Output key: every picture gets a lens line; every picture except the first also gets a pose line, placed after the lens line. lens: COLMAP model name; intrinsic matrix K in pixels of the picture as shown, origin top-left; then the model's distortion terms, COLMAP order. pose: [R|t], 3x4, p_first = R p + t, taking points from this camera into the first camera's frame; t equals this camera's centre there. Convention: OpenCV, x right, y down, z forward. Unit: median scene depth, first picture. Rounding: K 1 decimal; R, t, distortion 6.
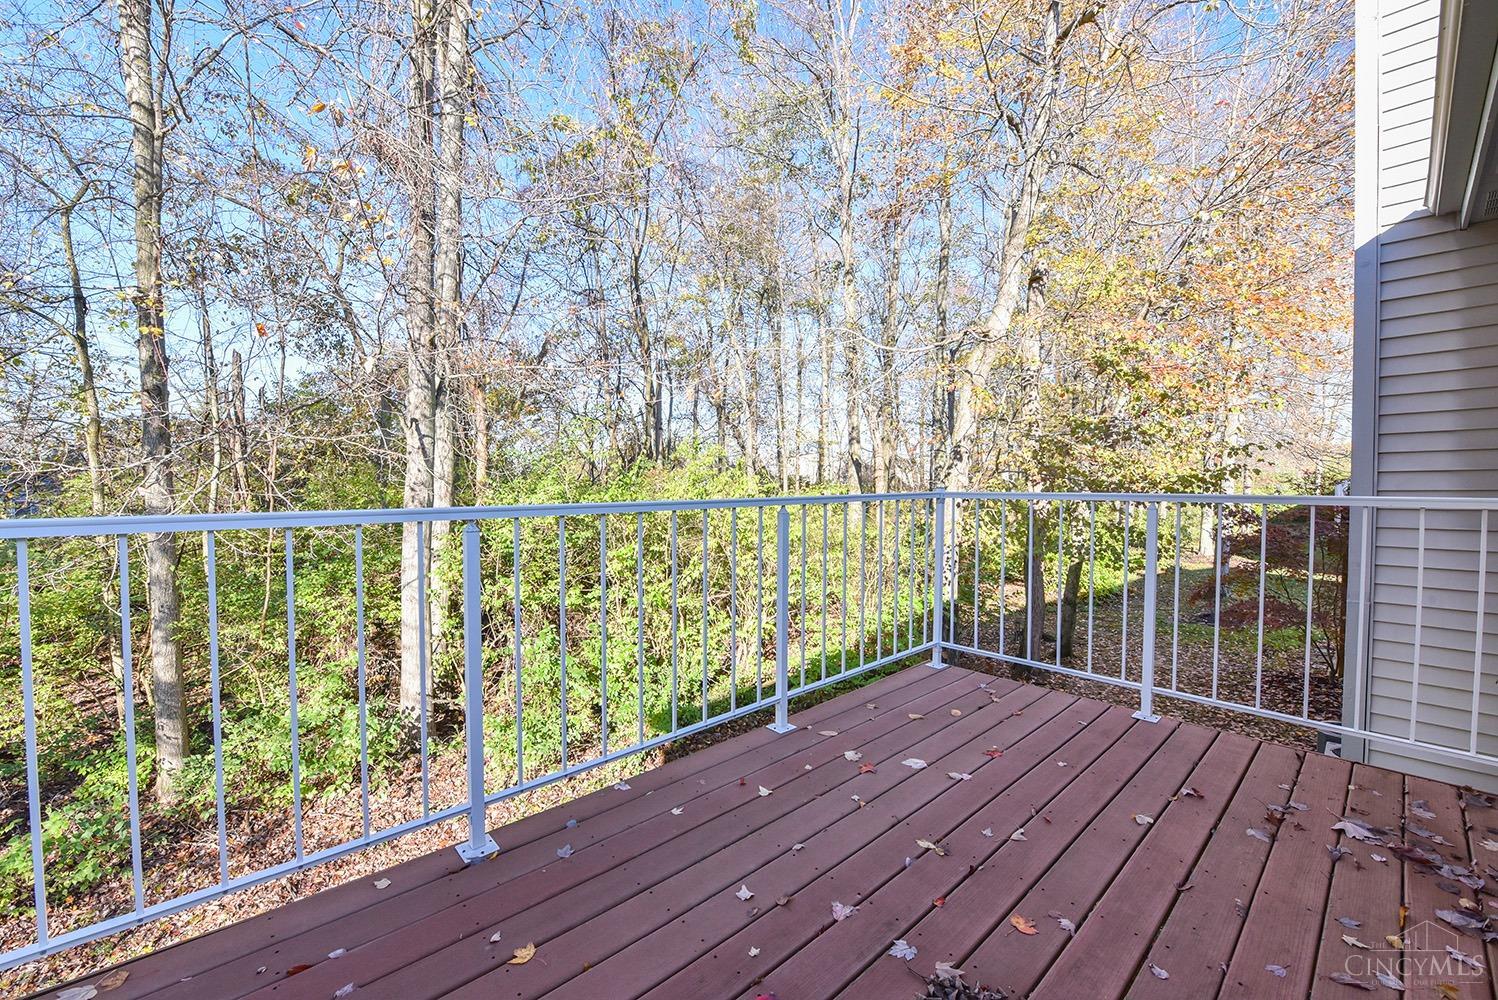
lens RADIAL K [[598.8, 0, 749.0], [0, 598.8, 500.0], [0, 0, 1]] dist [-0.010737, -0.004361]
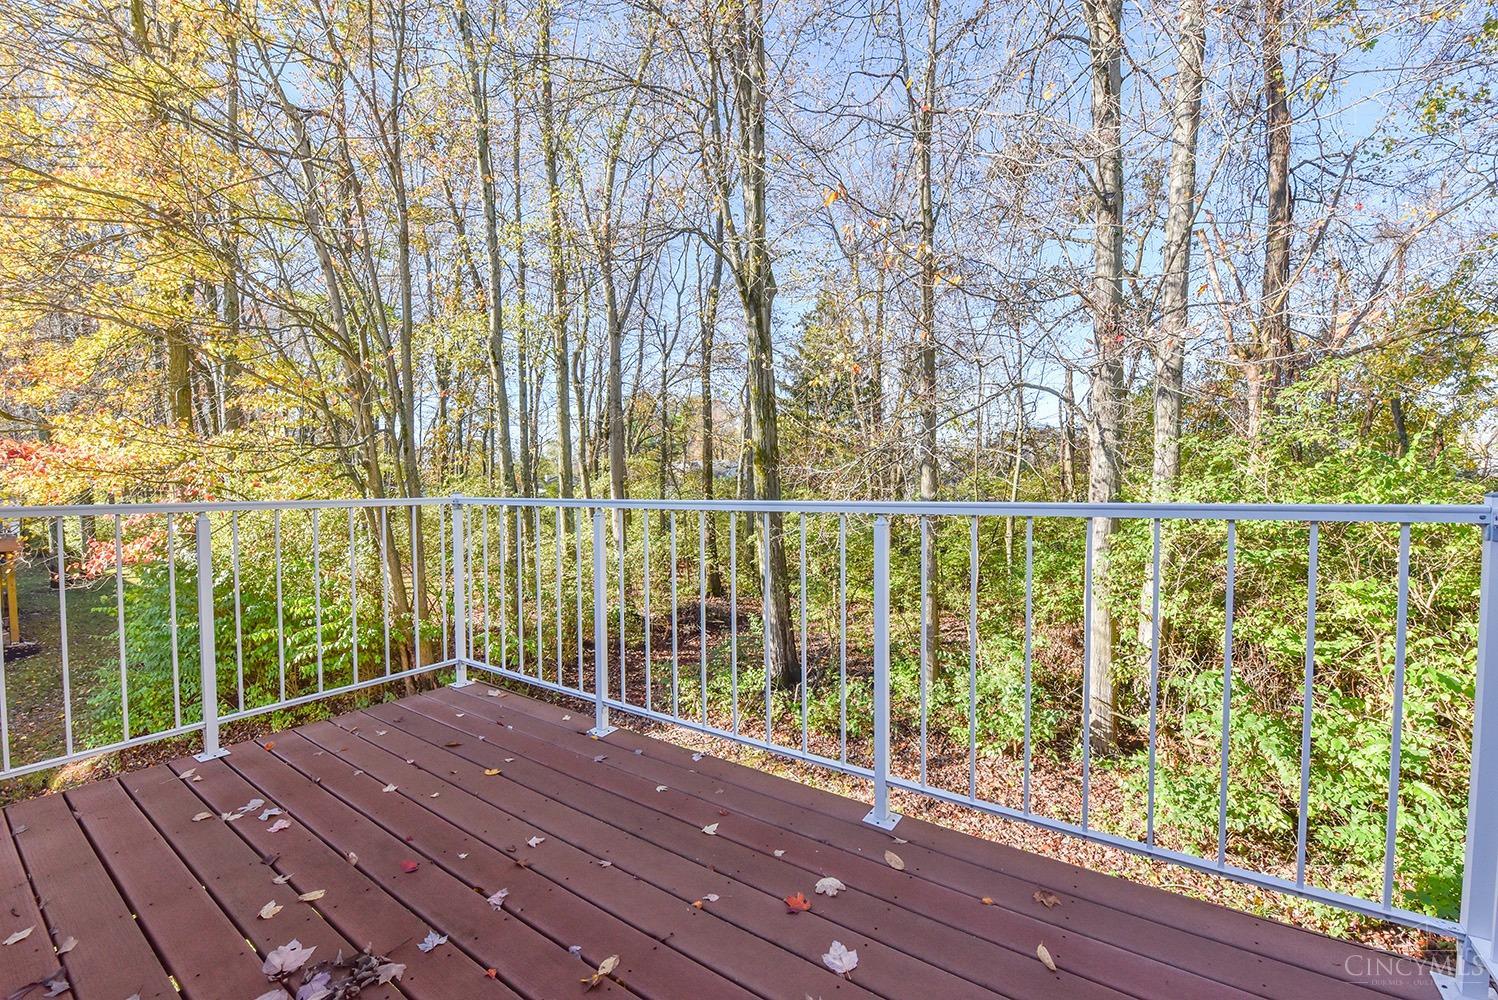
lens RADIAL K [[598.8, 0, 749.0], [0, 598.8, 500.0], [0, 0, 1]] dist [-0.010737, -0.004361]
pose [[0.250275, 0.035664, -0.967518, 0.717091], [-0.028982, 0.999149, 0.029333, -0.022556], [0.967741, 0.020700, 0.251096, 0.671113]]
